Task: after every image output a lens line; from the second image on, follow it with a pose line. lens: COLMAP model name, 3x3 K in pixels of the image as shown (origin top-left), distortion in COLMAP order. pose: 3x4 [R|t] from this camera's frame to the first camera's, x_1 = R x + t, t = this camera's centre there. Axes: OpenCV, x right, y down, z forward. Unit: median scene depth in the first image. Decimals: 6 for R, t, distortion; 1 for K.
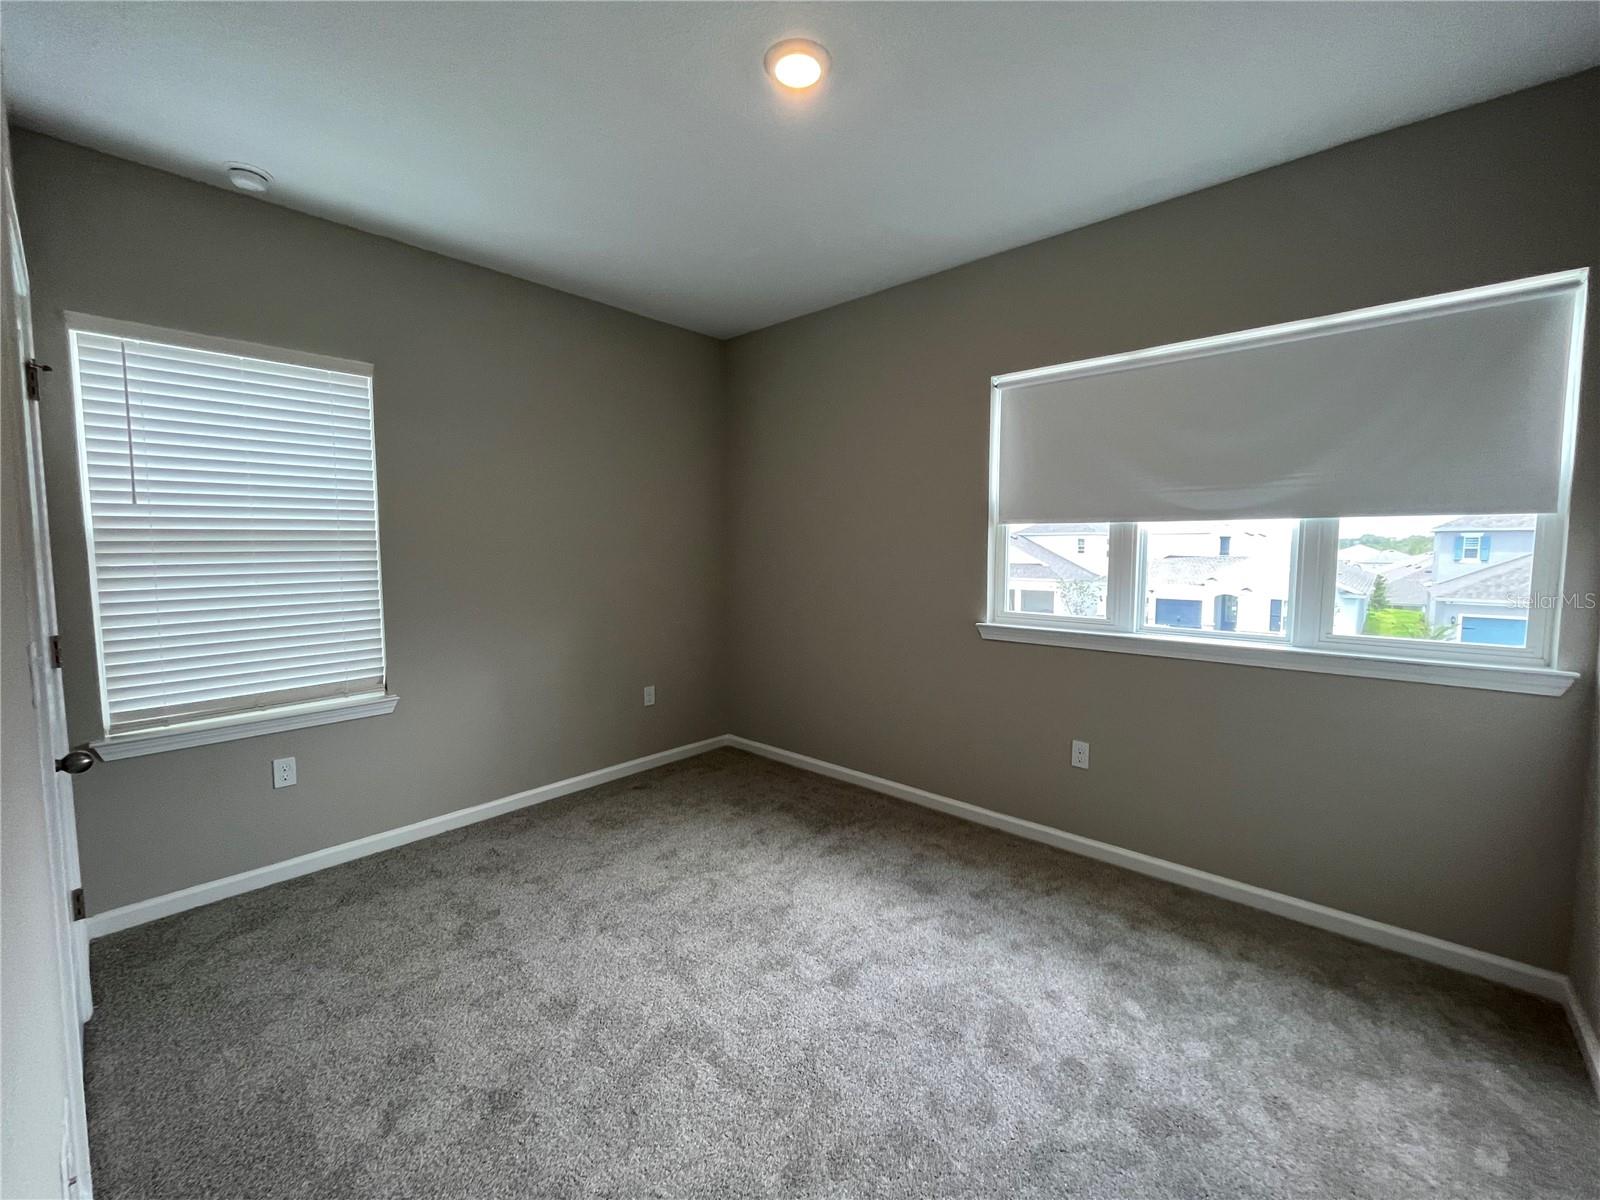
lens RADIAL K [[646.6, 0, 801.5], [0, 646.6, 590.3], [0, 0, 1]] dist [0.000160, -0.000727]
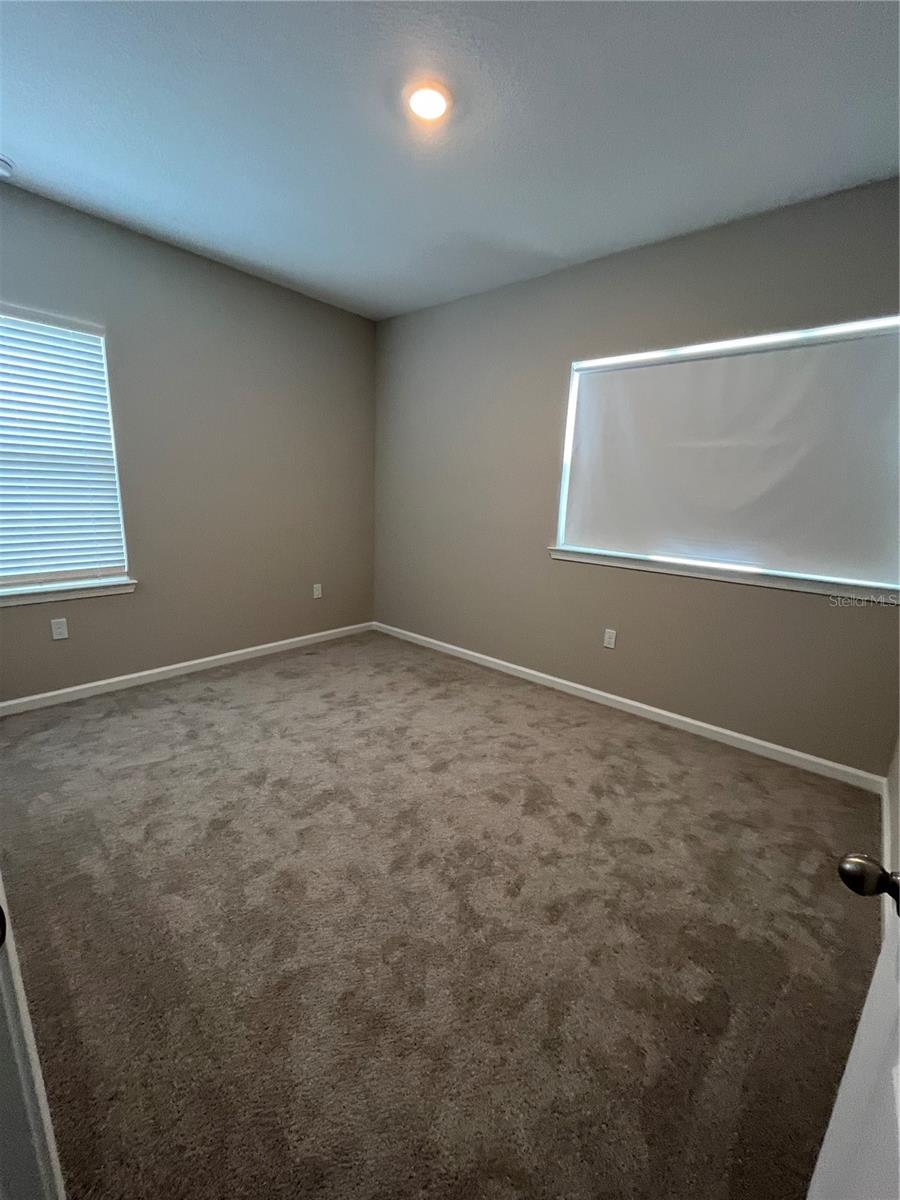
lens RADIAL K [[485.0, 0, 450.2], [0, 485.0, 605.6], [0, 0, 1]] dist [0.000160, -0.000727]
pose [[0.998774, 0.040471, 0.028497, 0.040130], [-0.044438, 0.986731, 0.156166, 0.027959], [-0.021799, -0.157241, 0.987320, -0.087581]]
